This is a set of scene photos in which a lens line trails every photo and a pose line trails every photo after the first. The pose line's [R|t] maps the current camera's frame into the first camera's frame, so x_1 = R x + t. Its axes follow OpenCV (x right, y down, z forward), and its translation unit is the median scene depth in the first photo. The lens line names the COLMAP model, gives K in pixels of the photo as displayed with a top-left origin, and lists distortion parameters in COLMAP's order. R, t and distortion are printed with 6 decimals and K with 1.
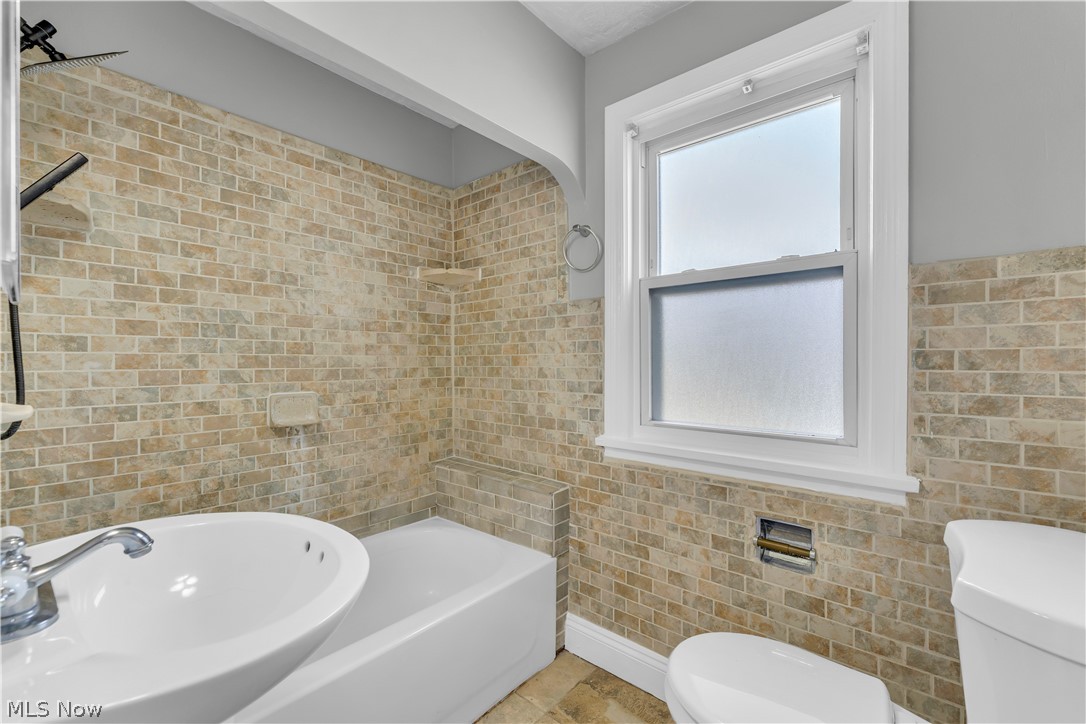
lens RADIAL K [[449.1, 0, 548.0], [0, 449.1, 361.9], [0, 0, 1]] dist [0.001686, 0.000139]
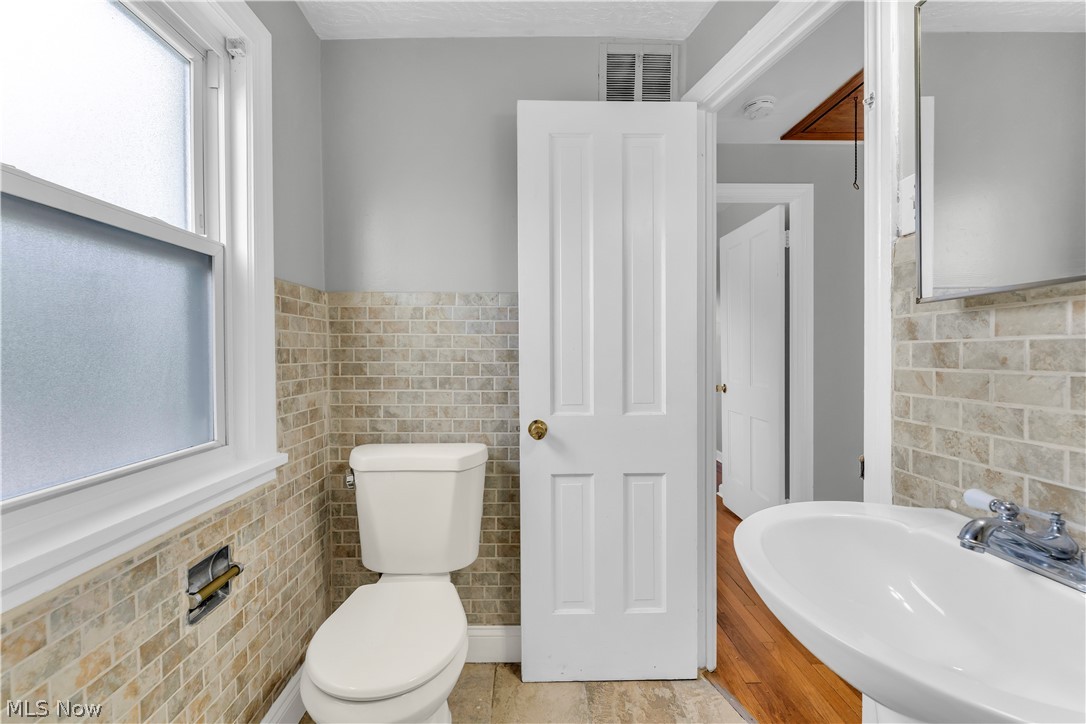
lens RADIAL K [[449.1, 0, 548.0], [0, 449.1, 361.9], [0, 0, 1]] dist [0.001686, 0.000139]
pose [[-0.678983, -0.006645, 0.734124, -0.467523], [0.013365, 0.999681, 0.021410, -0.003998], [-0.734033, 0.024349, -0.678678, 1.044907]]
